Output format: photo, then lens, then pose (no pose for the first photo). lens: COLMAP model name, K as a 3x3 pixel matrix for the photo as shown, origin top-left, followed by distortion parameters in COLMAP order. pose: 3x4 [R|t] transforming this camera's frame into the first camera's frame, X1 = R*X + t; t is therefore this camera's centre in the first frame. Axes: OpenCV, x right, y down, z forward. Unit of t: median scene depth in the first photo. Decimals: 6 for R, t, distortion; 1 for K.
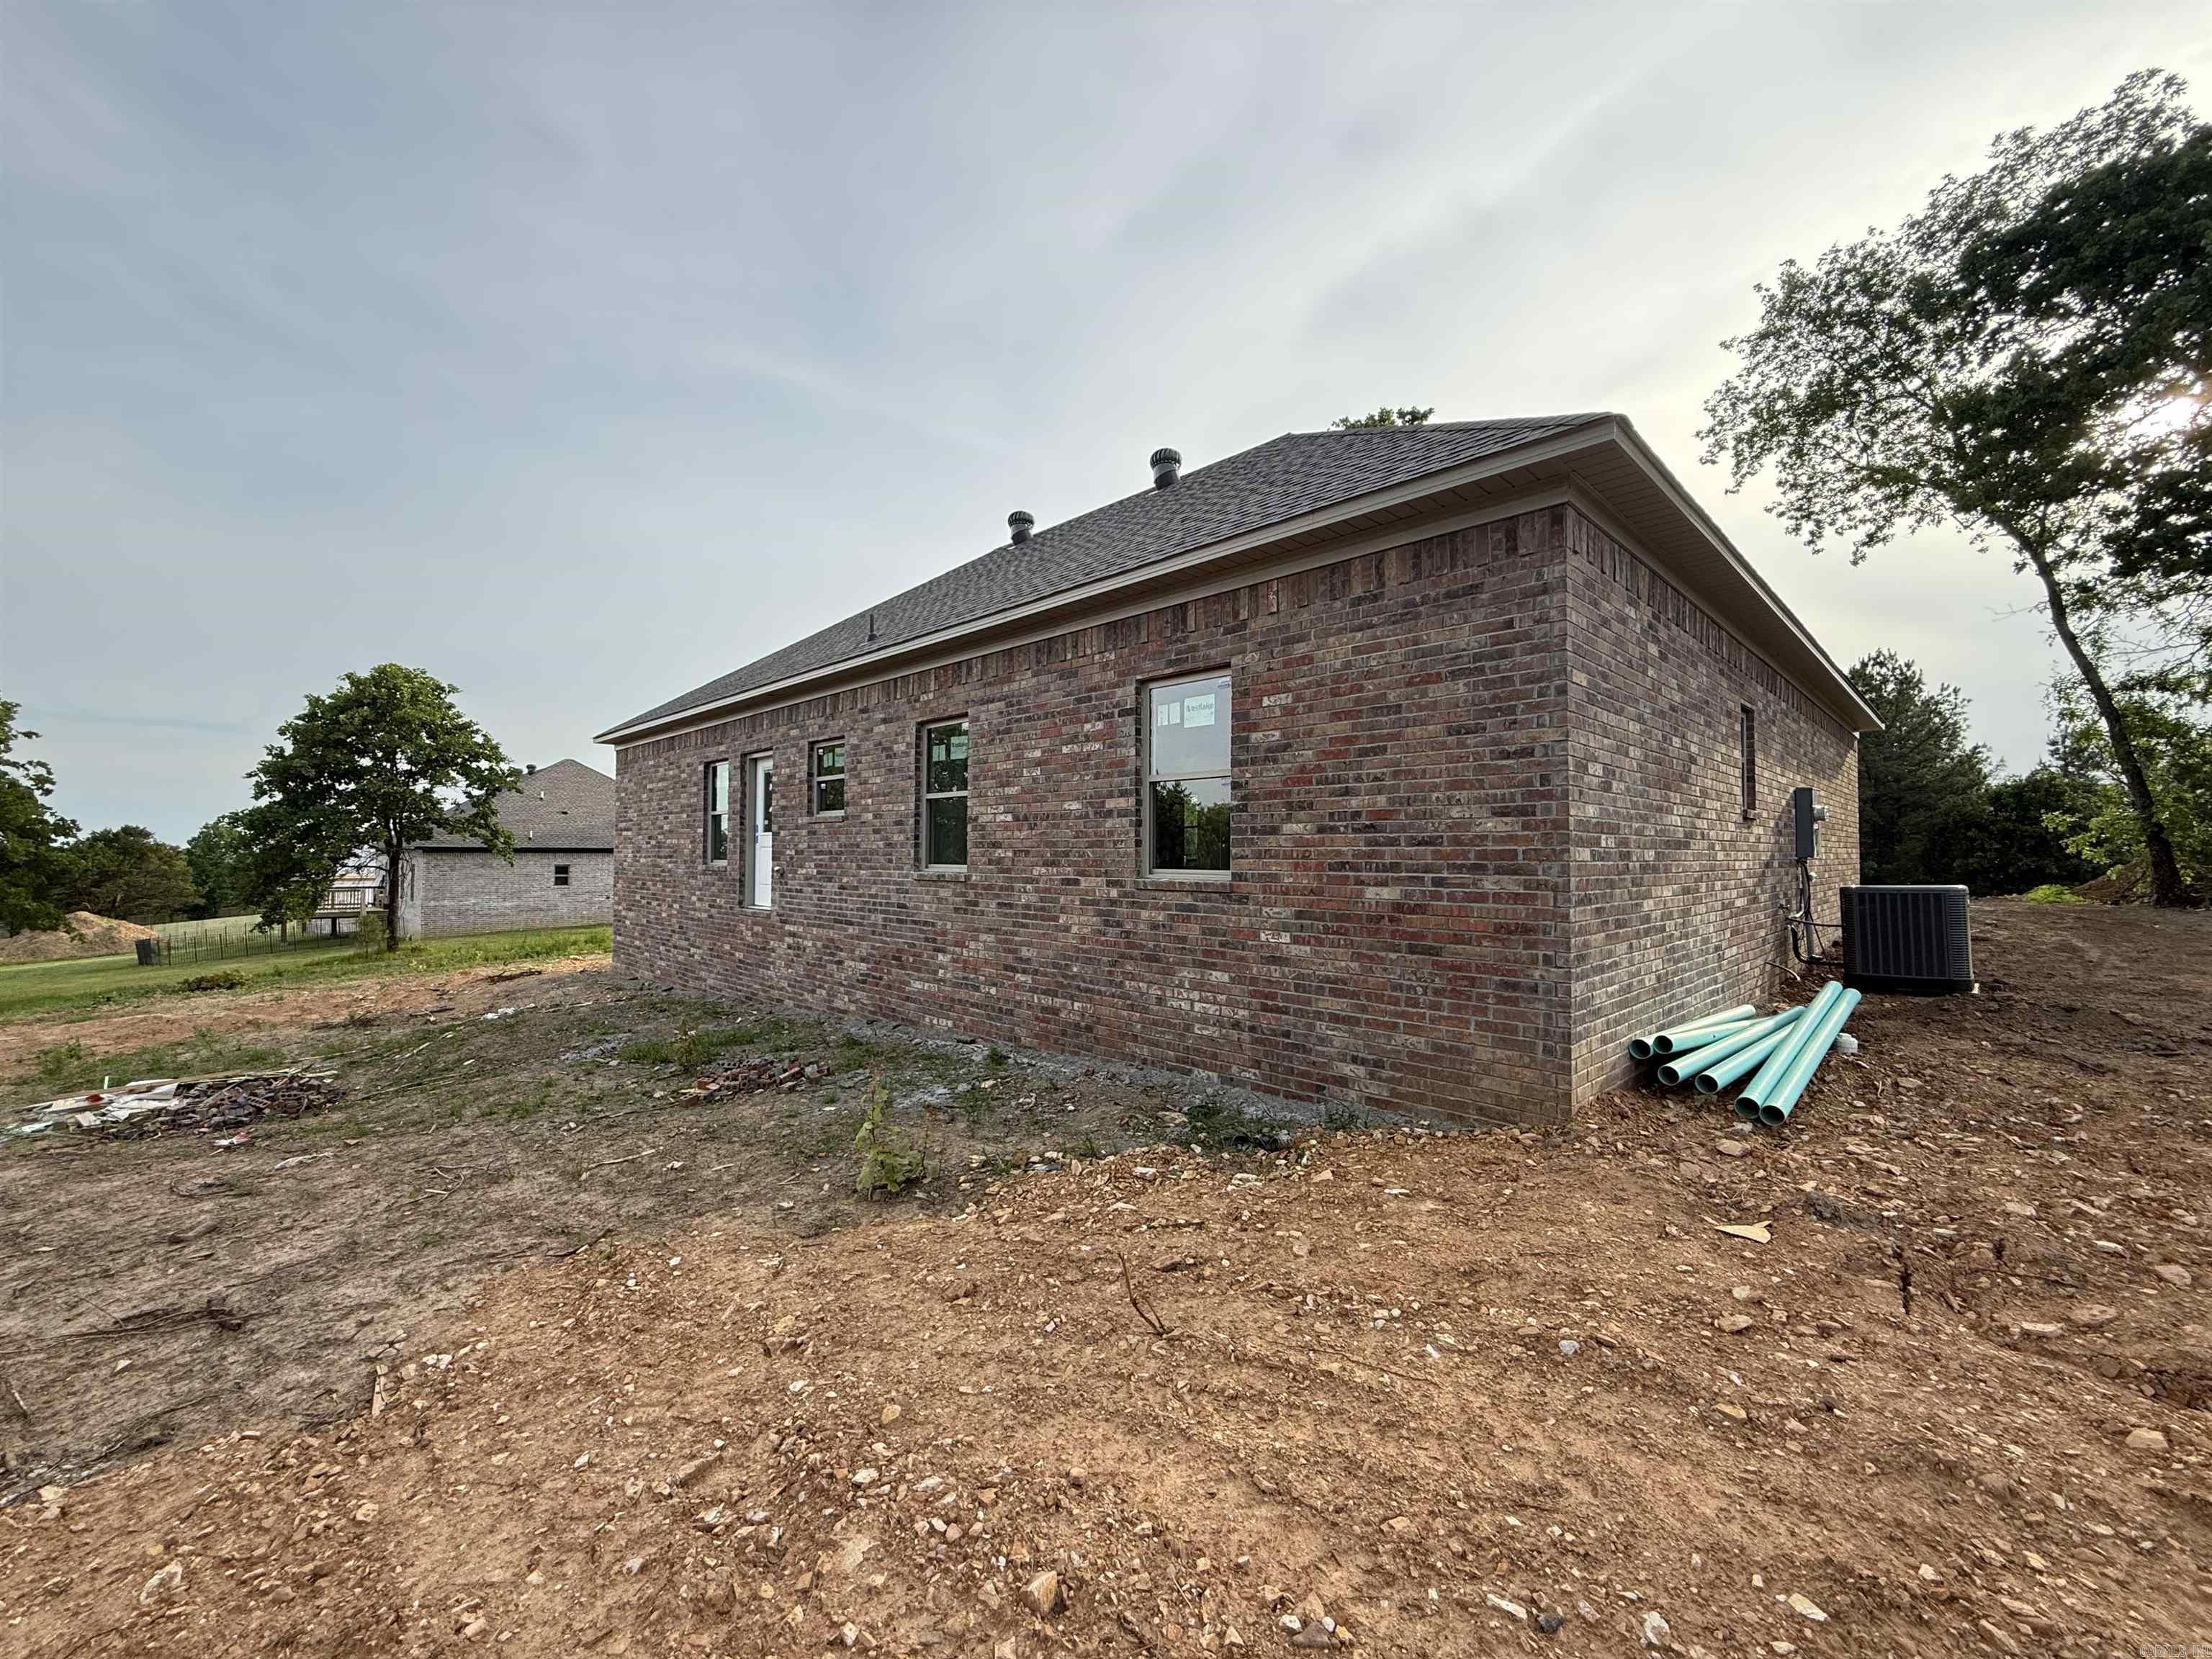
lens RADIAL K [[886.3, 0, 1098.9], [0, 886.3, 831.2], [0, 0, 1]] dist [0.001491, 0.000056]
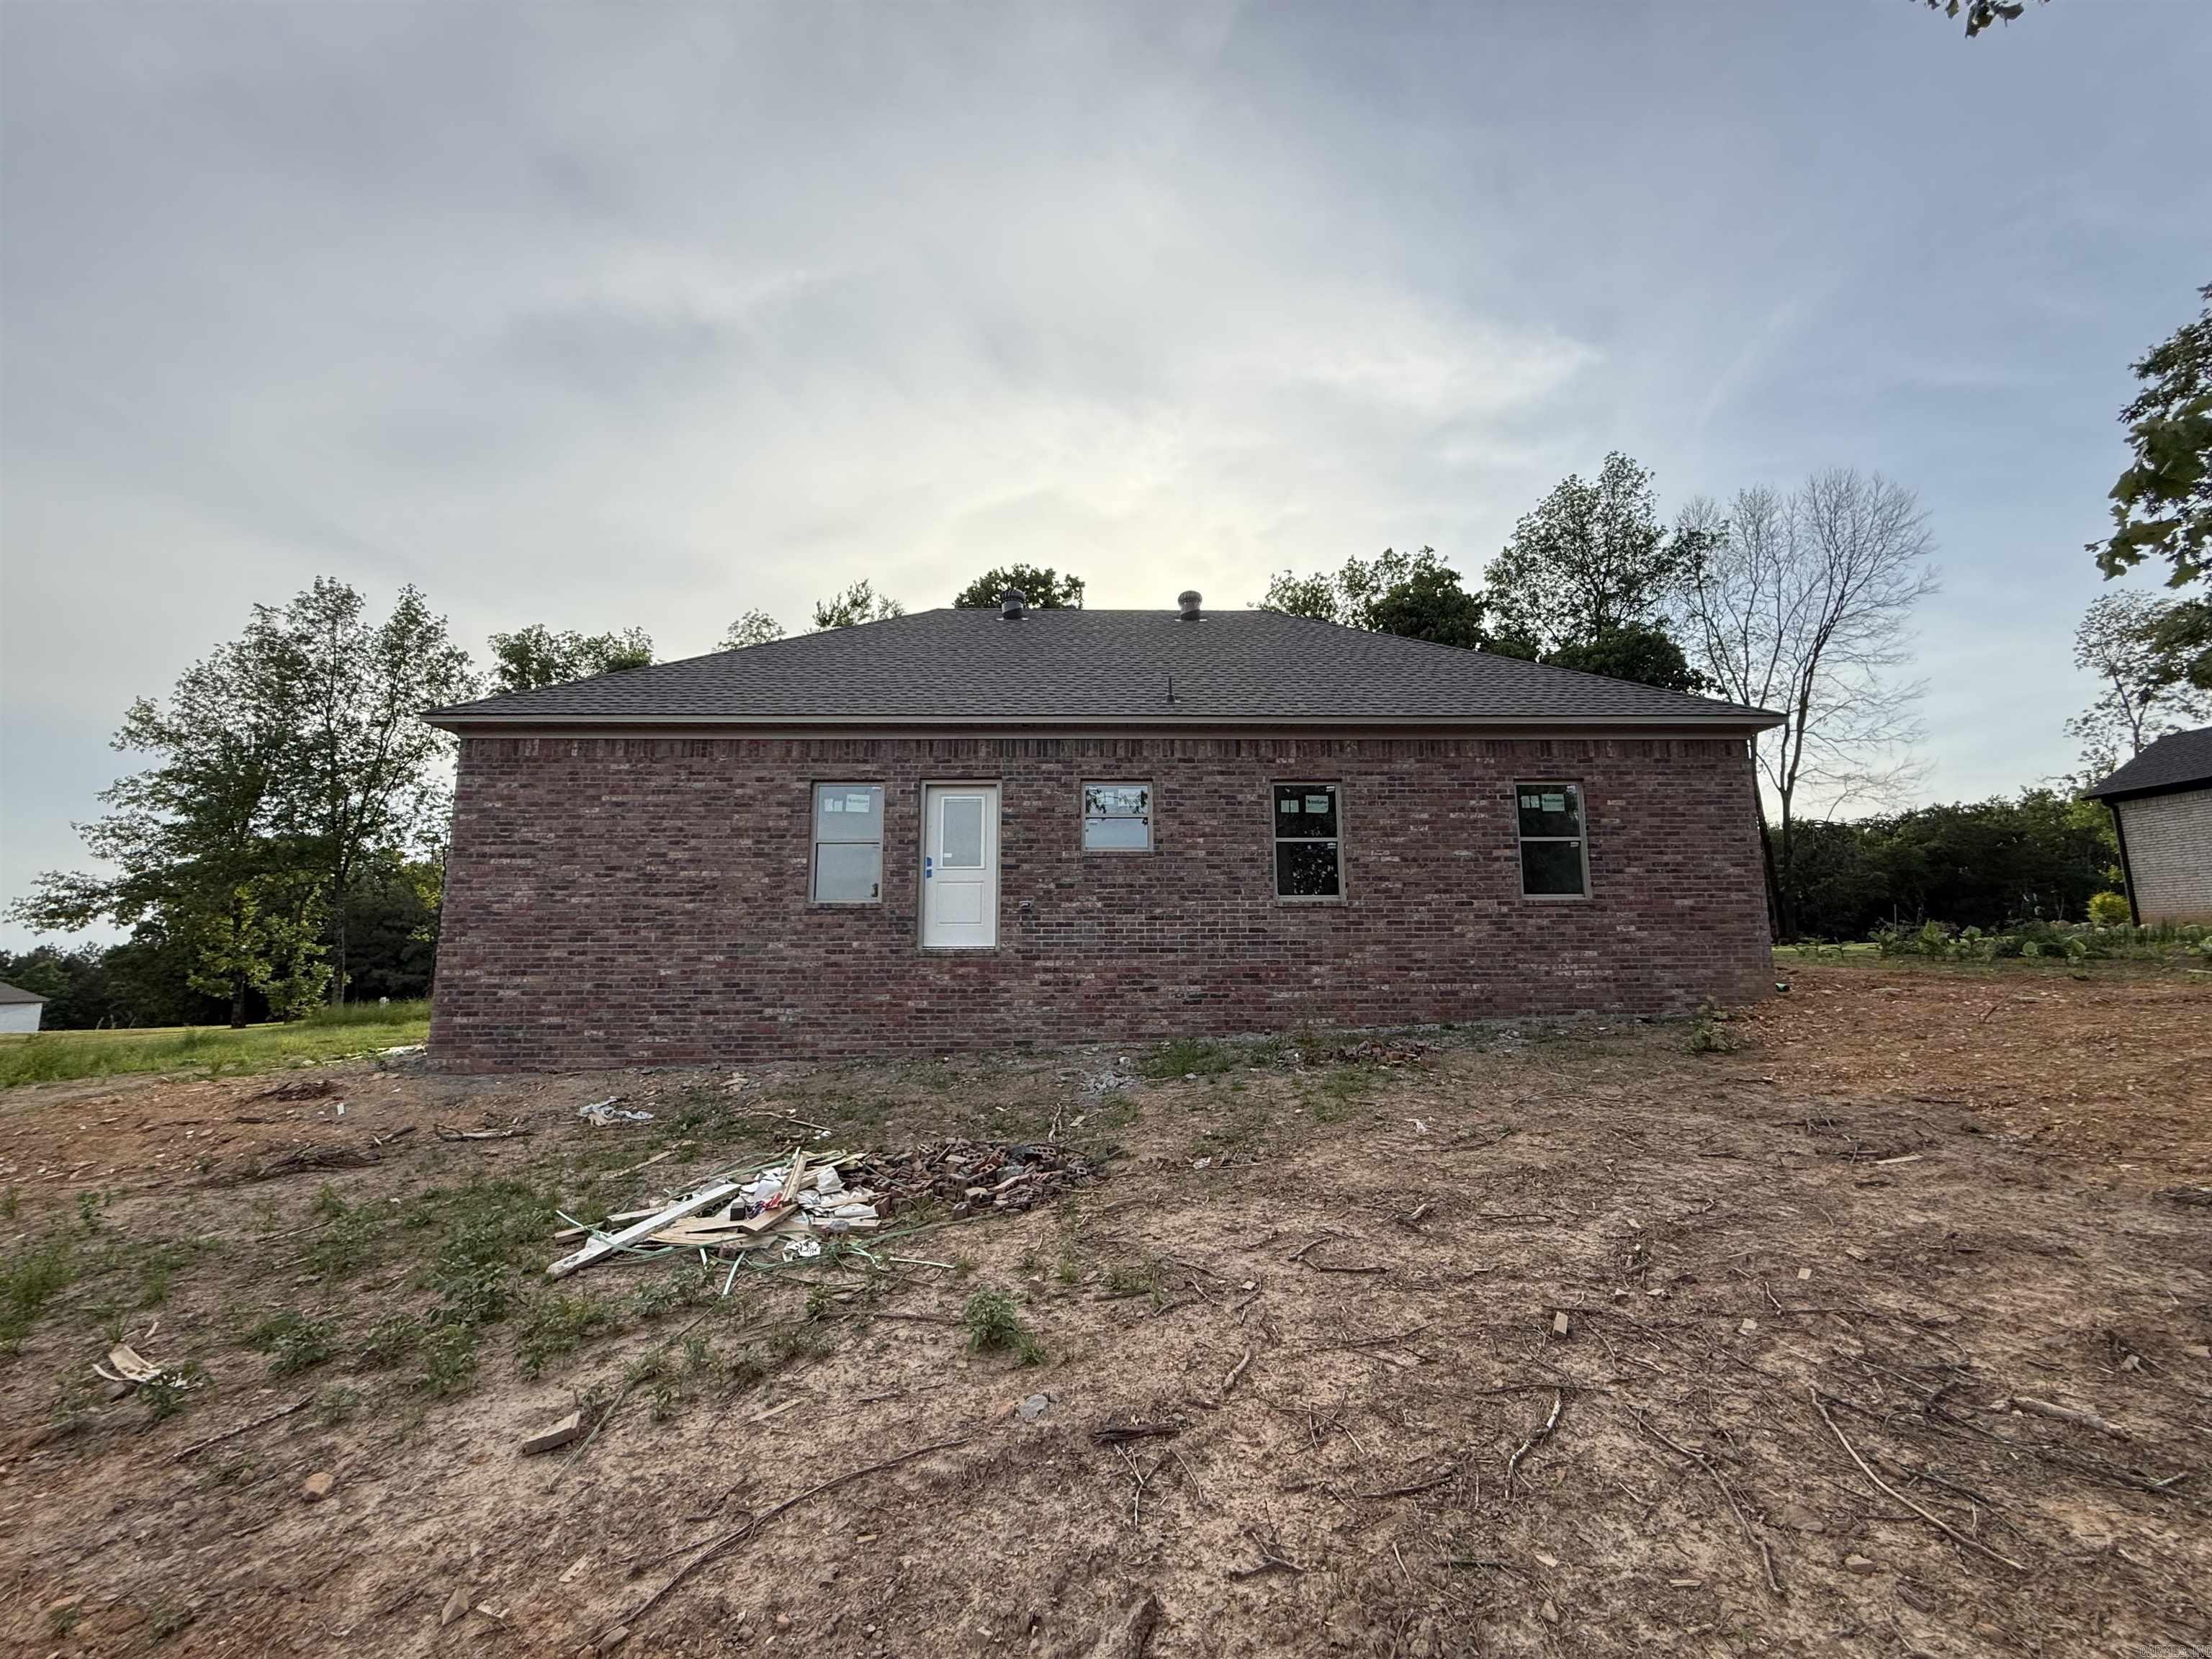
lens RADIAL K [[886.3, 0, 1098.9], [0, 886.3, 831.2], [0, 0, 1]] dist [0.001491, 0.000056]
pose [[0.674425, 0.097217, 0.731915, -1.589963], [-0.009274, 0.992331, -0.123260, 0.129259], [-0.738285, 0.076342, 0.670154, 0.453691]]
